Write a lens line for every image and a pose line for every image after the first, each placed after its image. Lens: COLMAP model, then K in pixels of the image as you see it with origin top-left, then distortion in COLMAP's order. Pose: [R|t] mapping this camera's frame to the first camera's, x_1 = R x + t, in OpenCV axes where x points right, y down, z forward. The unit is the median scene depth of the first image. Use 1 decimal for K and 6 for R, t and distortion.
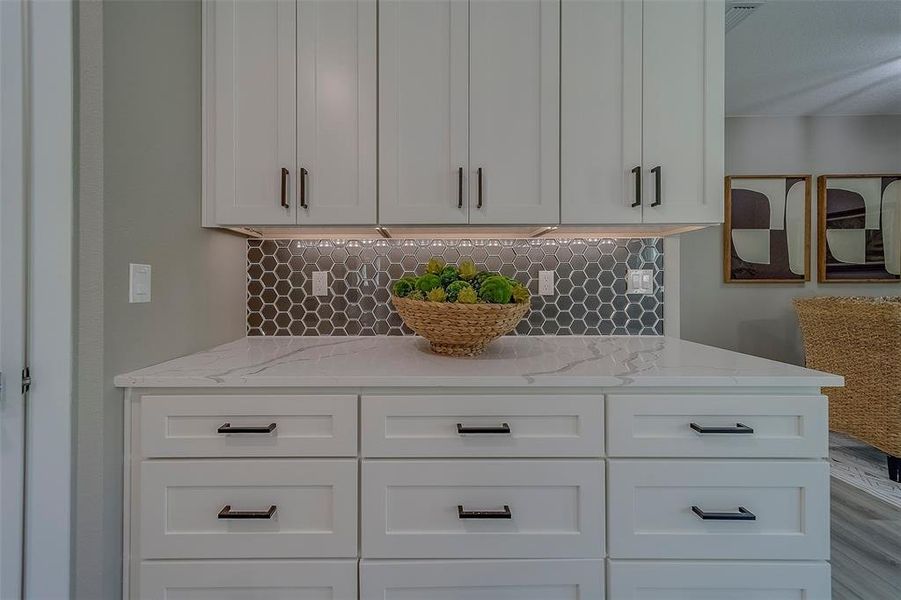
lens RADIAL K [[321.9, 0, 430.7], [0, 321.9, 281.5], [0, 0, 1]] dist [0.009780, 0.000049]
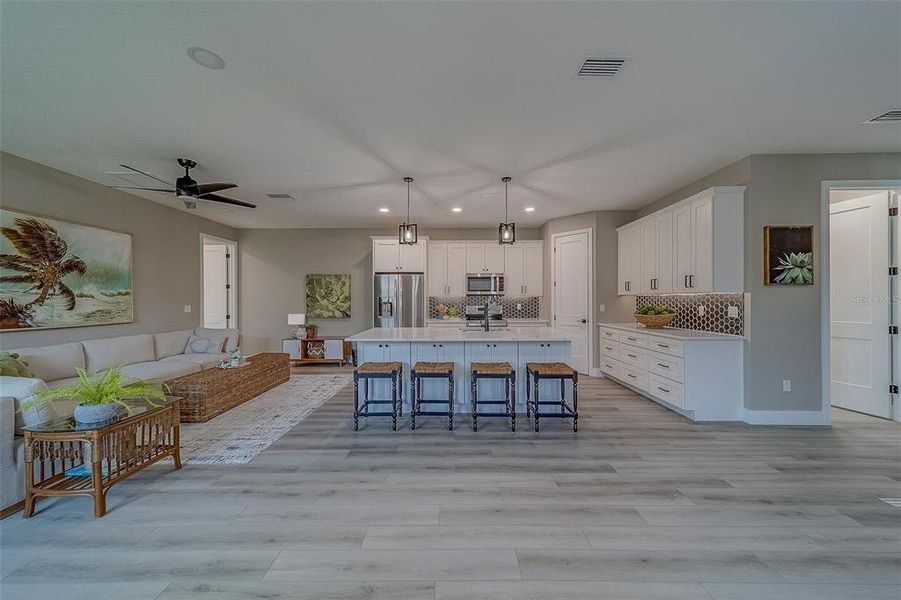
lens RADIAL K [[319.0, 0, 452.1], [0, 319.0, 299.5], [0, 0, 1]] dist [0.008323, -0.000216]
pose [[-0.003501, -0.000734, -0.999994, 1.428016], [0.006149, 0.999981, -0.000755, -0.047146], [0.999975, -0.006152, -0.003496, -0.490542]]
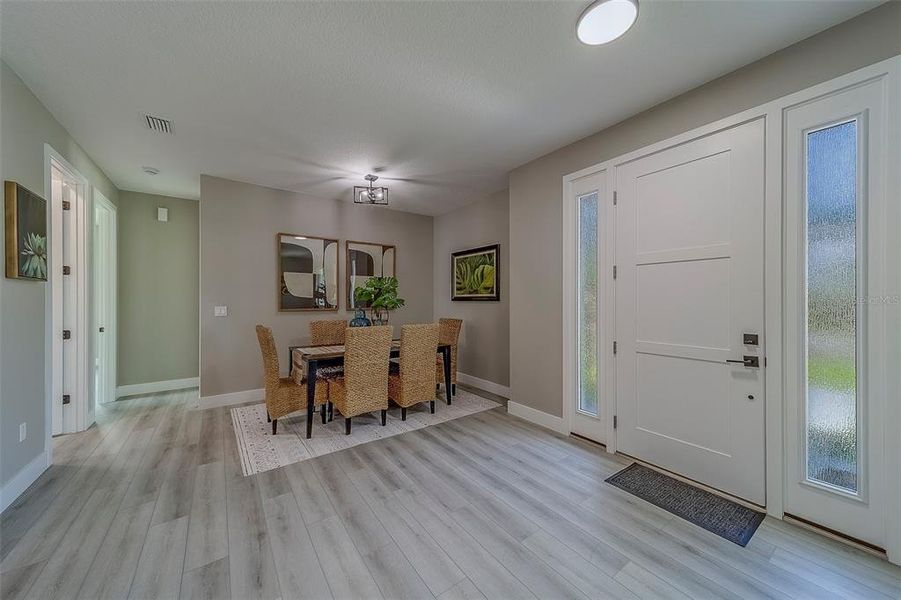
lens RADIAL K [[319.2, 0, 448.5], [0, 319.2, 299.2], [0, 0, 1]] dist [0.005571, 0.000062]
pose [[0.809399, 0.003040, 0.587251, 0.708051], [-0.002349, 0.999995, -0.001939, -0.046179], [-0.587254, 0.000190, 0.809403, -0.504208]]
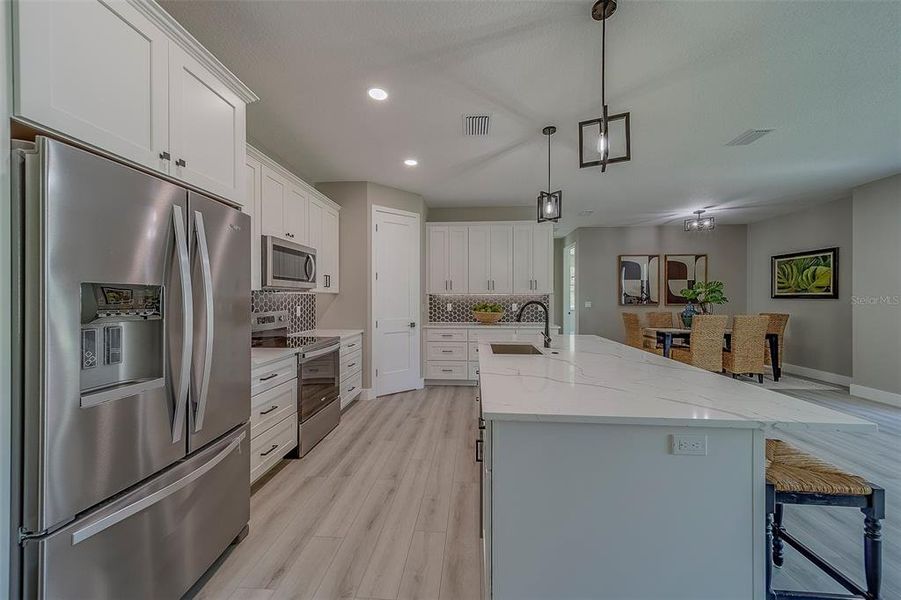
lens RADIAL K [[324.6, 0, 451.4], [0, 324.6, 298.7], [0, 0, 1]] dist [0.008083, -0.000057]
pose [[0.997290, 0.000462, -0.073565, -0.028959], [-0.000093, 0.999987, 0.005015, -0.050045], [0.073567, -0.004994, 0.997278, -1.214616]]
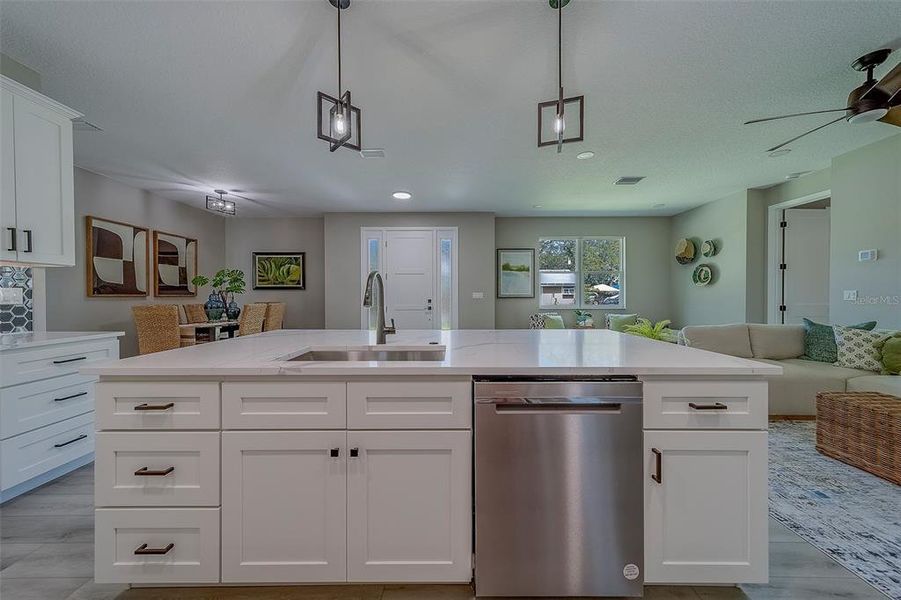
lens RADIAL K [[315.2, 0, 450.6], [0, 315.2, 298.0], [0, 0, 1]] dist [0.008067, -0.000058]
pose [[0.004310, -0.006680, 0.999968, -0.380606], [-0.001135, 0.999977, 0.006685, -0.002059], [-0.999990, -0.001164, 0.004303, -0.479592]]
